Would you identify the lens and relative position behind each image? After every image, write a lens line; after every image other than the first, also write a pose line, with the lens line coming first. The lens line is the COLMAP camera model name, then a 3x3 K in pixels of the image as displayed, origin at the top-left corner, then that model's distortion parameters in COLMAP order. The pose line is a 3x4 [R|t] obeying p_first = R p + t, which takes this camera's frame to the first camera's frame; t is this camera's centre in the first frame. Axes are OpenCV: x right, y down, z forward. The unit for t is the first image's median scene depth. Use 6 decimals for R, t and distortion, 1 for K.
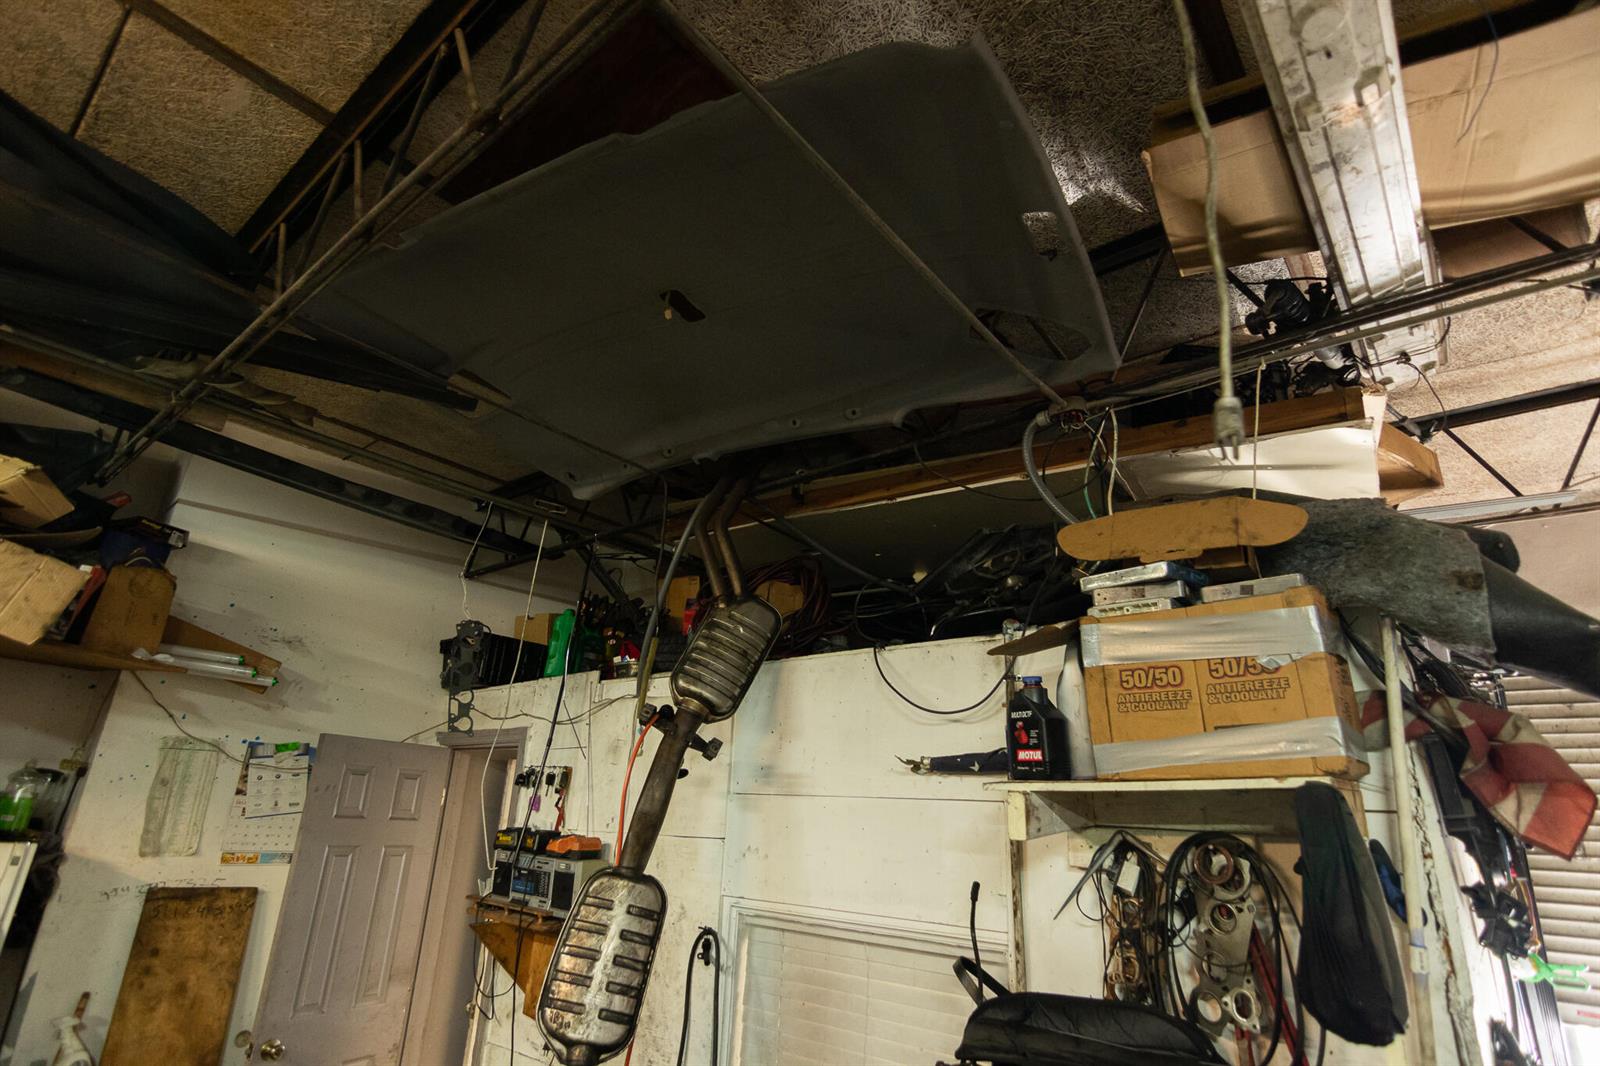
lens RADIAL K [[813.2, 0, 794.5], [0, 813.2, 533.7], [0, 0, 1]] dist [-0.007267, 0.005741]
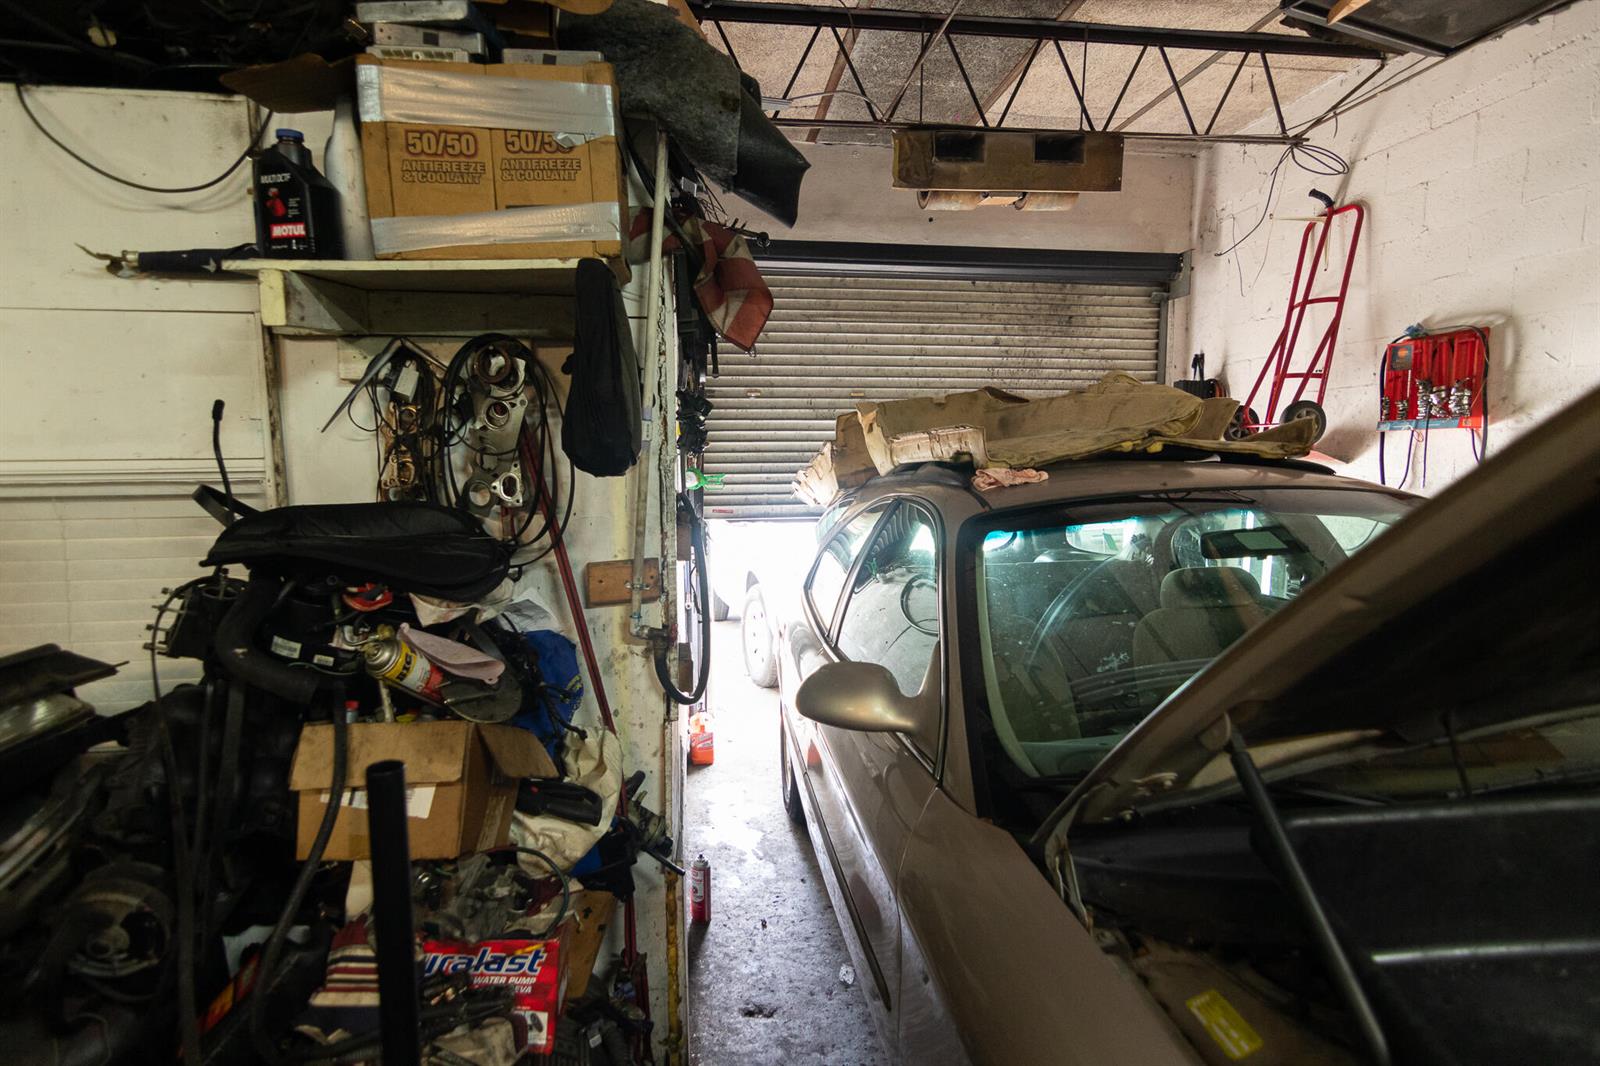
lens RADIAL K [[813.2, 0, 792.1], [0, 813.2, 527.3], [0, 0, 1]] dist [-0.007267, 0.005741]
pose [[0.681501, -0.130506, 0.720086, 0.008835], [-0.200580, 0.912980, 0.355297, 0.157445], [-0.703793, -0.386570, 0.596020, 0.043331]]
